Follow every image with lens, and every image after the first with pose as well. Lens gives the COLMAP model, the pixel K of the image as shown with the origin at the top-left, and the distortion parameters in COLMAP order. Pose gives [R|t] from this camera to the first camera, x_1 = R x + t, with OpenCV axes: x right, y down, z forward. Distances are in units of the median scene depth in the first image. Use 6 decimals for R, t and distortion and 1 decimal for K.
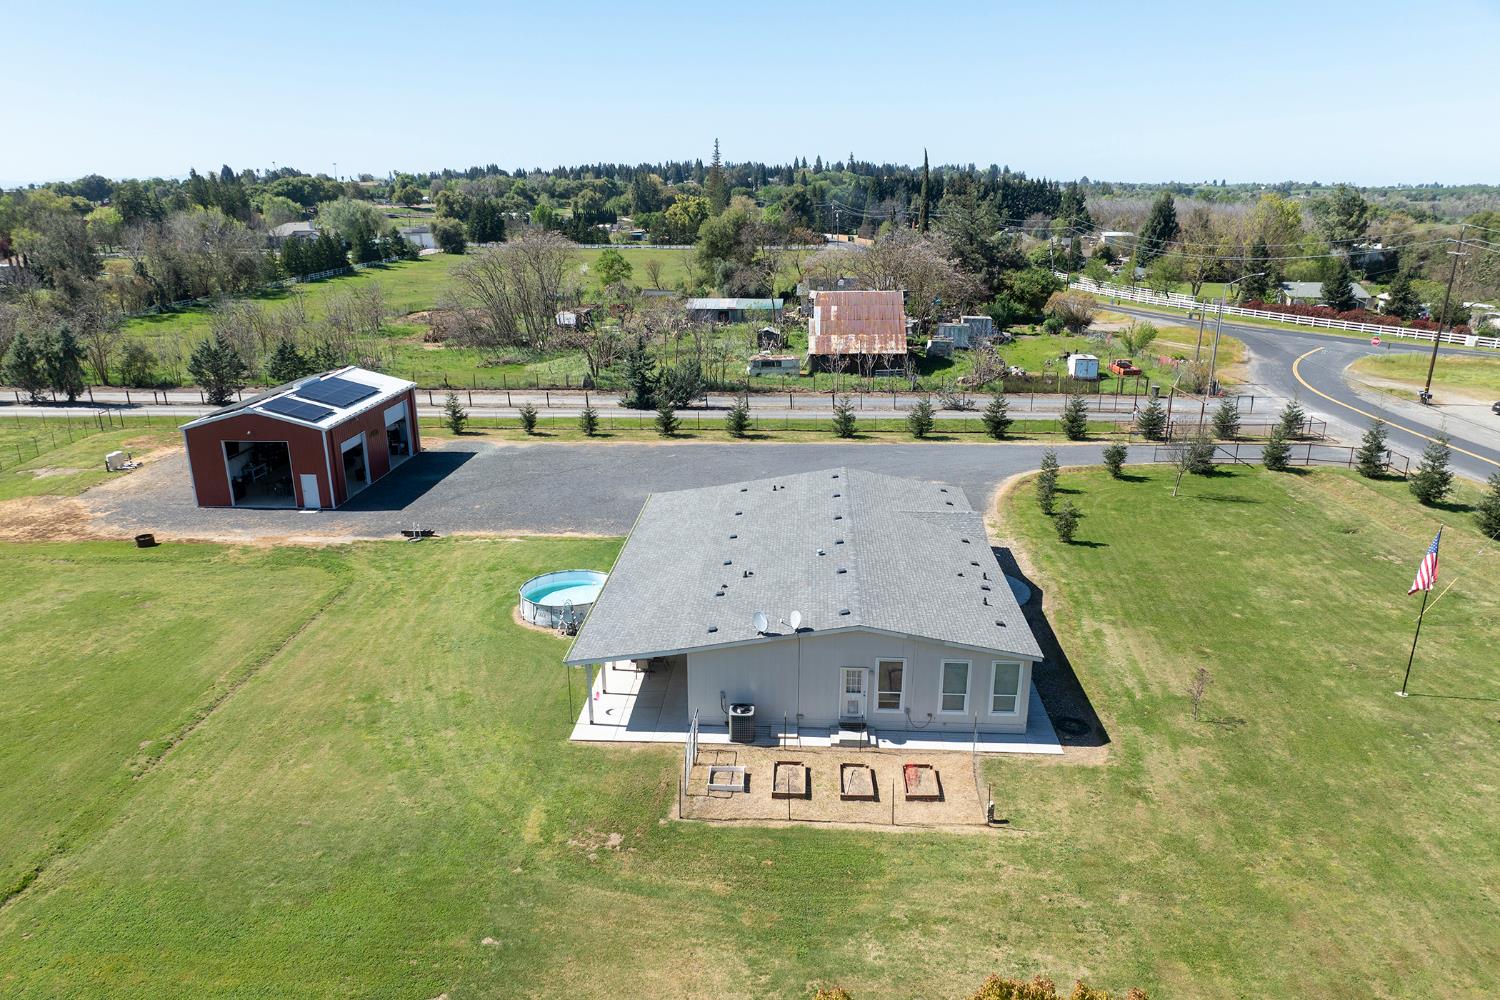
lens RADIAL K [[1066.1, 0, 750.0], [0, 1066.1, 500.0], [0, 0, 1]] dist [-0.037902, 0.003932]
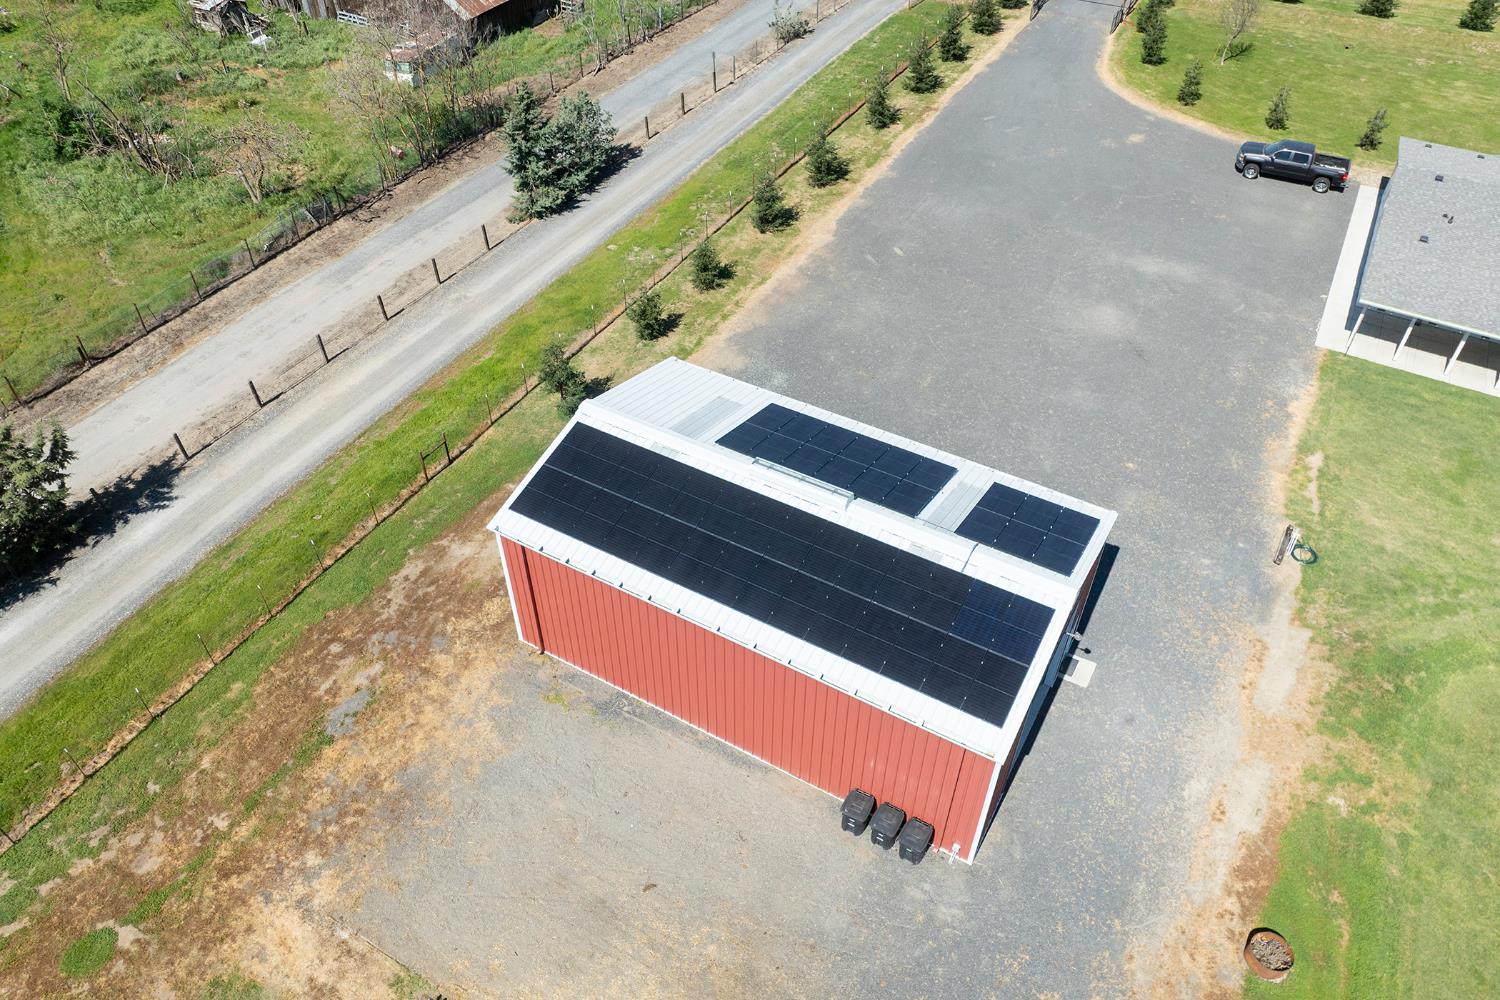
lens RADIAL K [[1066.1, 0, 750.0], [0, 1066.1, 500.0], [0, 0, 1]] dist [-0.037902, 0.003932]
pose [[0.444375, -0.605033, 0.660656, -0.826556], [0.250322, 0.791957, 0.556906, -0.397568], [-0.860157, -0.082098, 0.503379, 0.961881]]
